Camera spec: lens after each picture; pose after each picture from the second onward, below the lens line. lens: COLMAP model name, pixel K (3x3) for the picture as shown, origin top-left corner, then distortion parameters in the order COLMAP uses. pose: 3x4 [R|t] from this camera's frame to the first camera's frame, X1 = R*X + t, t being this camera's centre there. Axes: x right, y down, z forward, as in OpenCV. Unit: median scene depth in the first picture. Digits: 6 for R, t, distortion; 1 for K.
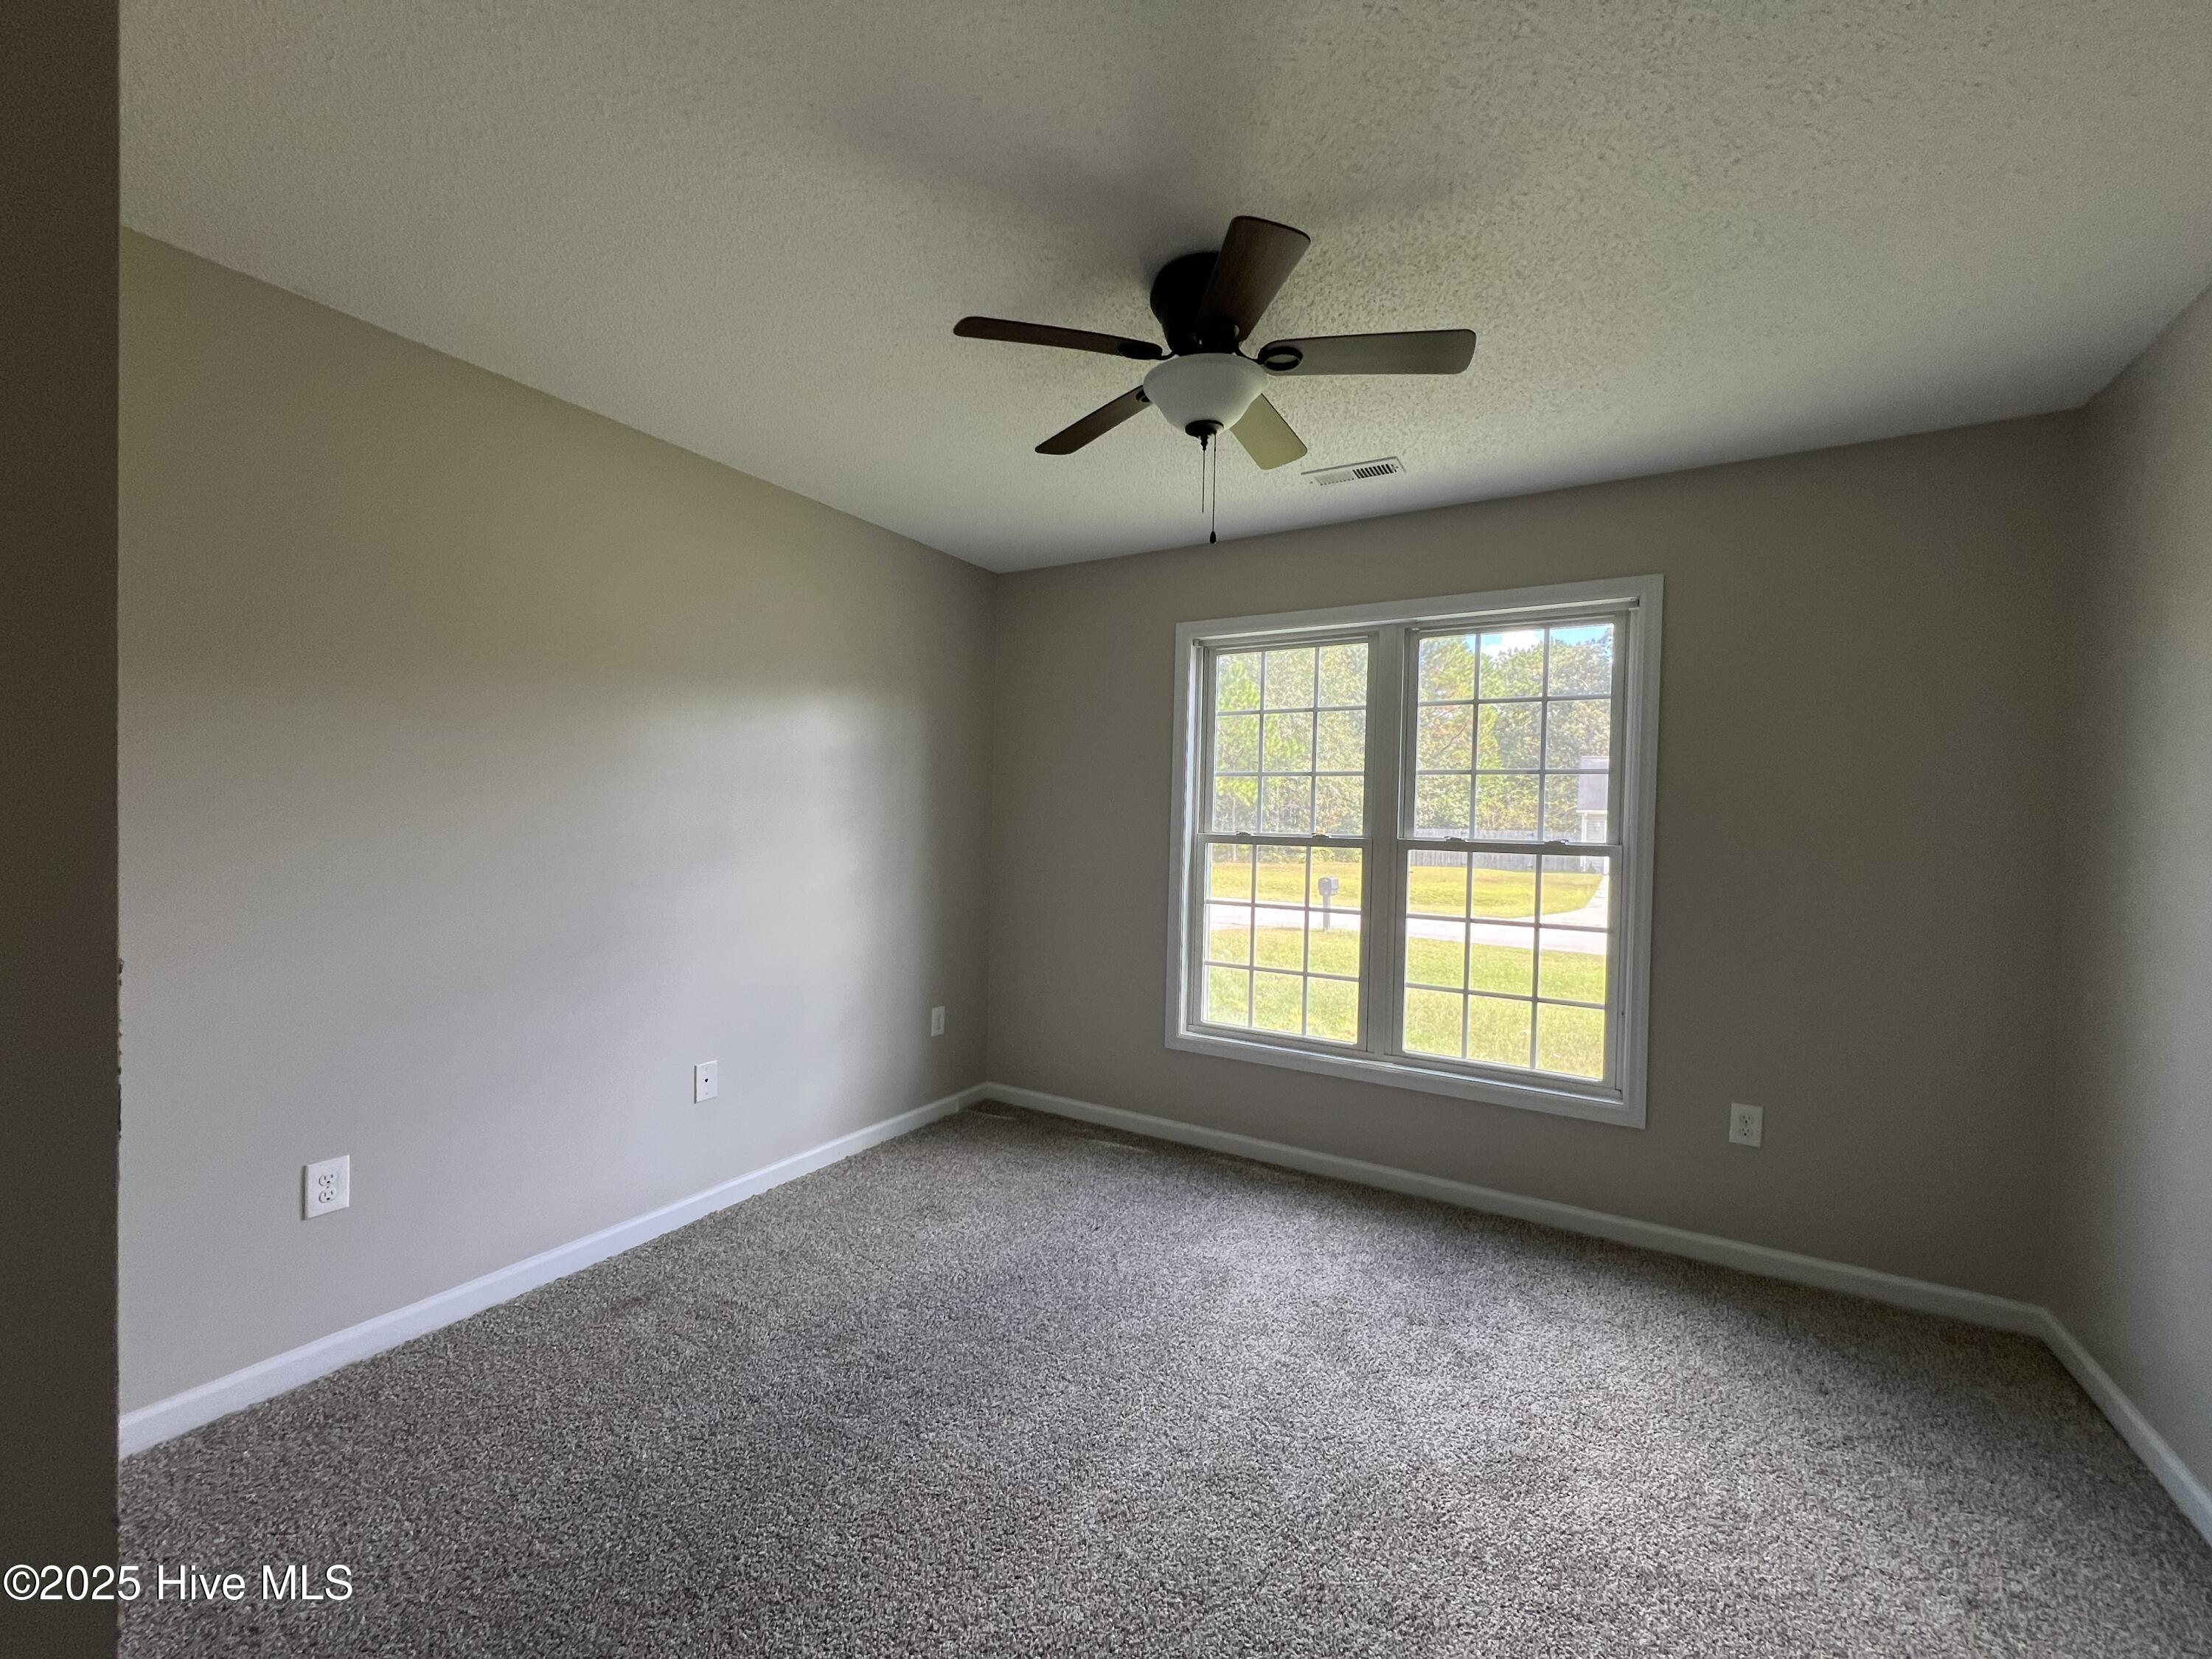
lens RADIAL K [[887.8, 0, 1097.4], [0, 887.8, 830.7], [0, 0, 1]] dist [0.002301, -0.000125]
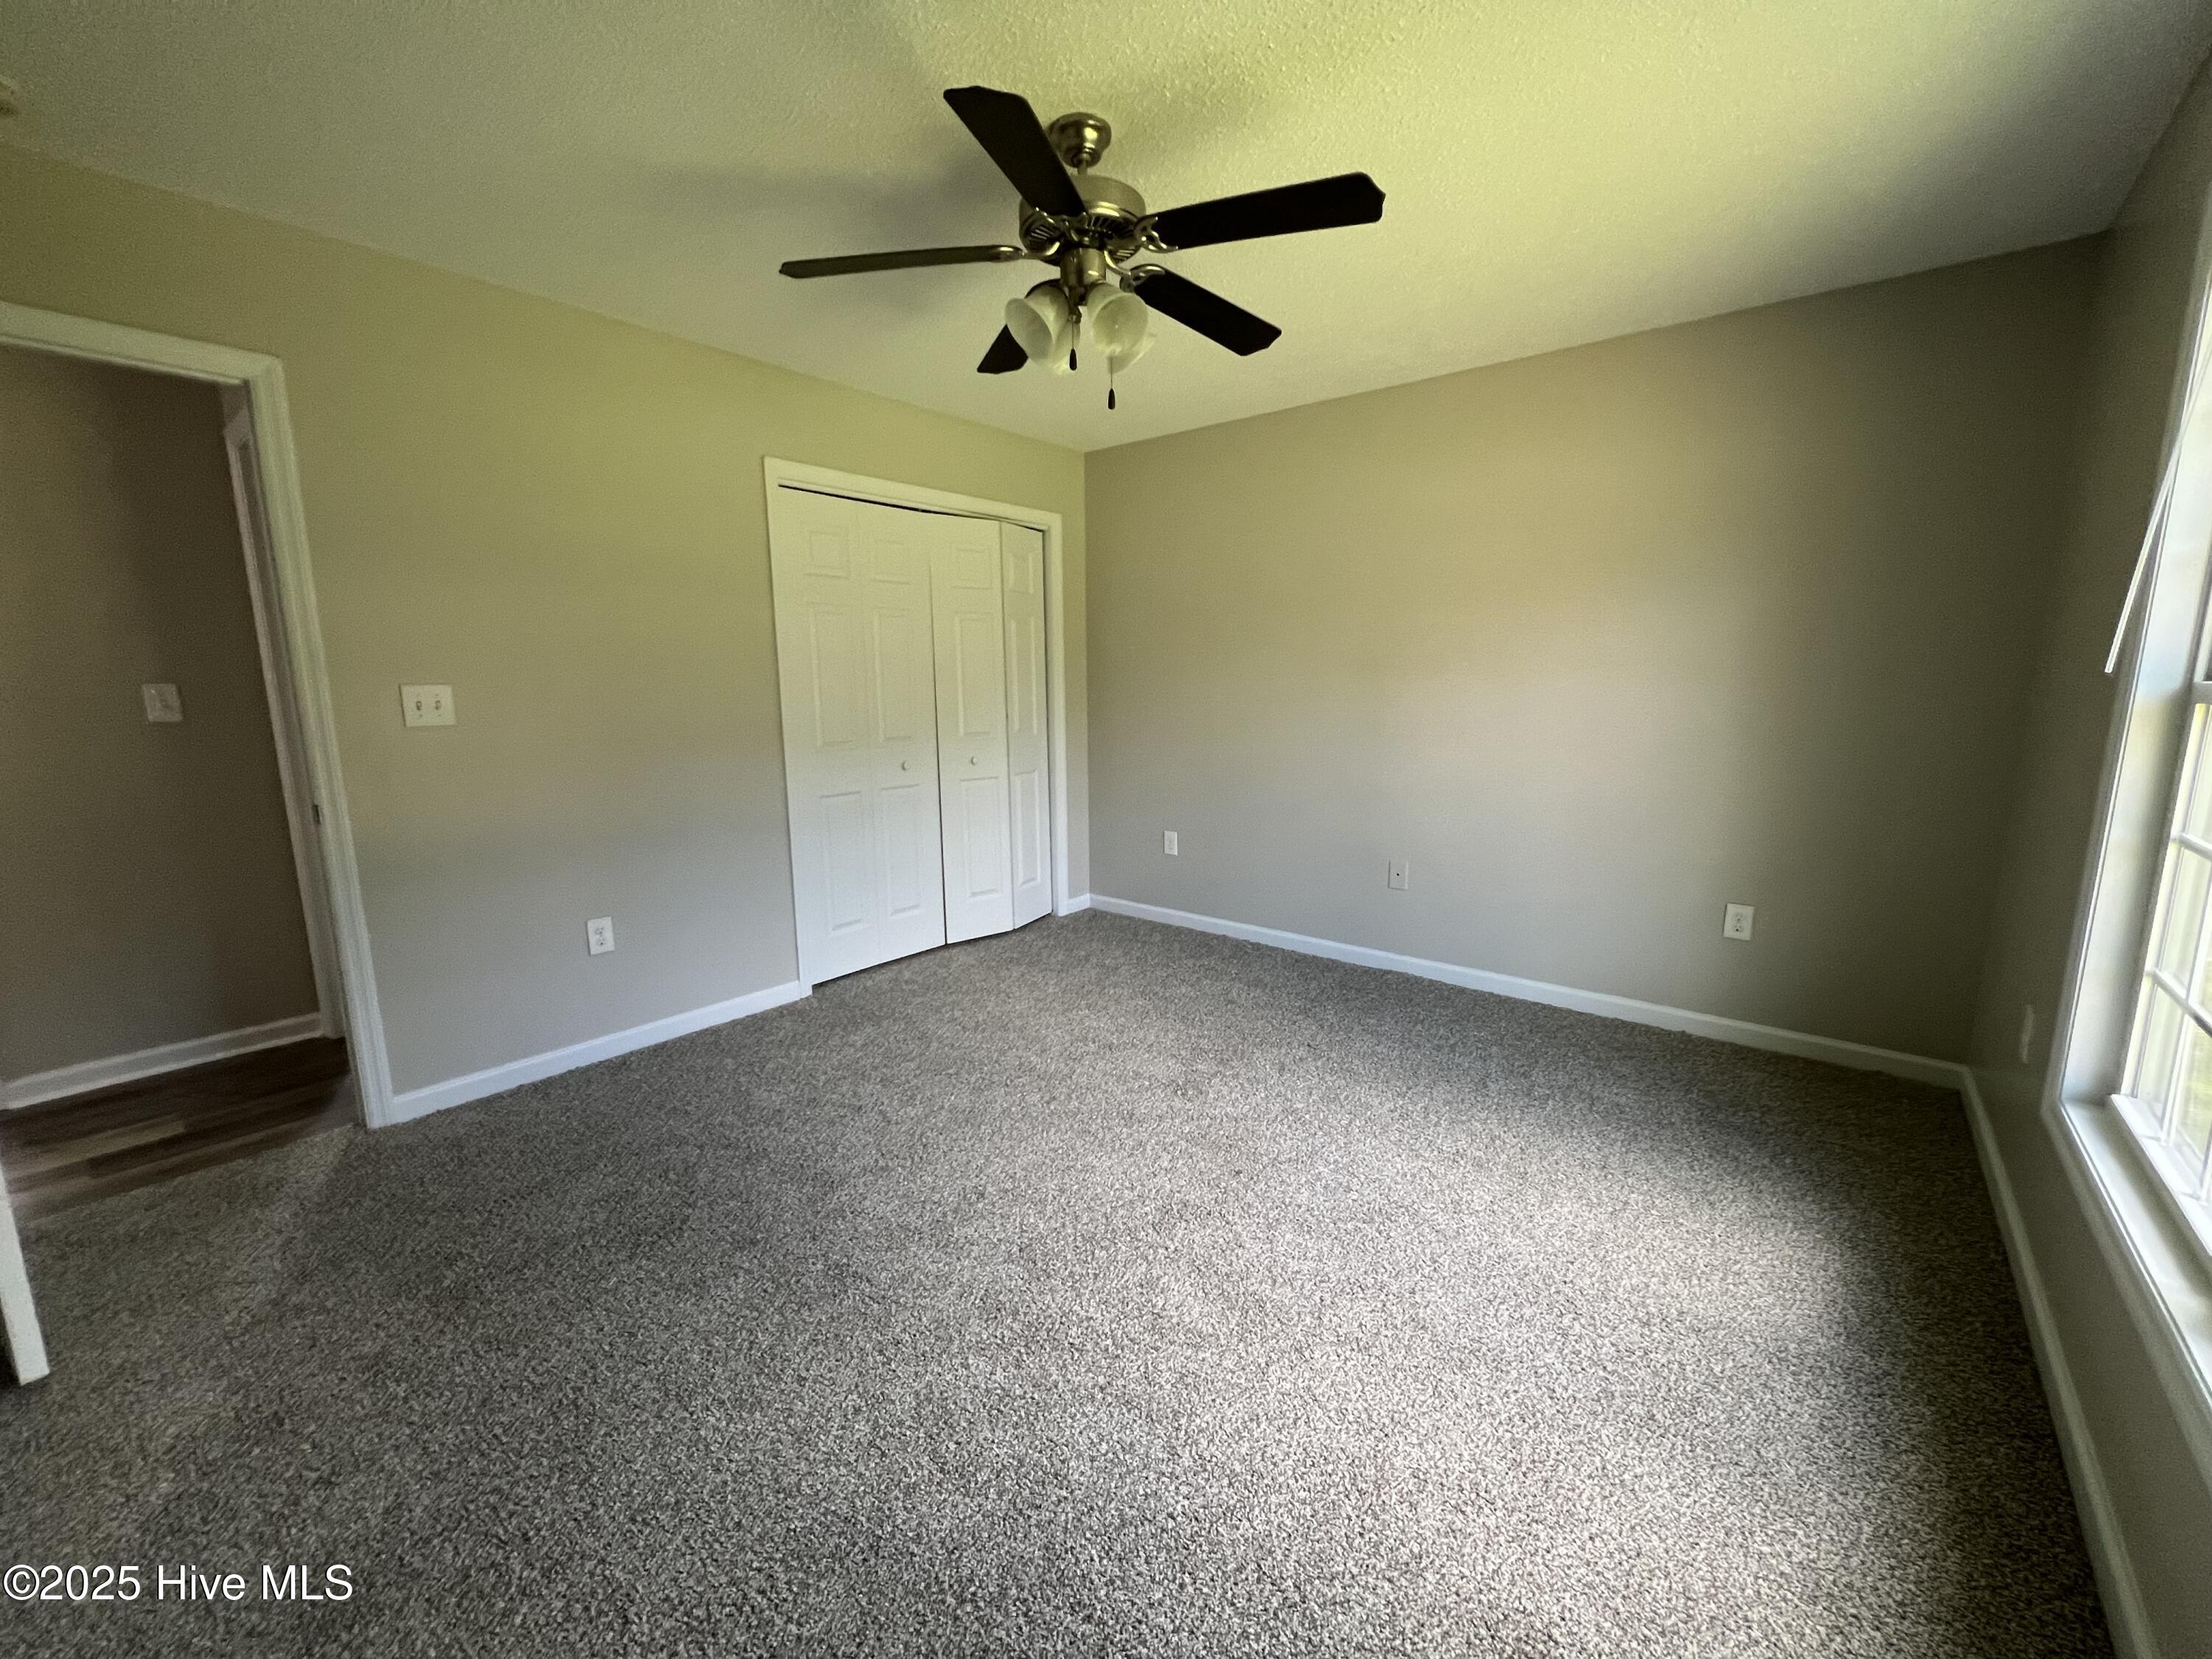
lens RADIAL K [[887.8, 0, 1116.5], [0, 887.8, 832.6], [0, 0, 1]] dist [0.002301, -0.000125]
pose [[-0.114568, 0.148023, -0.982325, 0.556390], [-0.002446, 0.988792, 0.149283, -0.001433], [0.993412, 0.019506, -0.112922, 0.364547]]
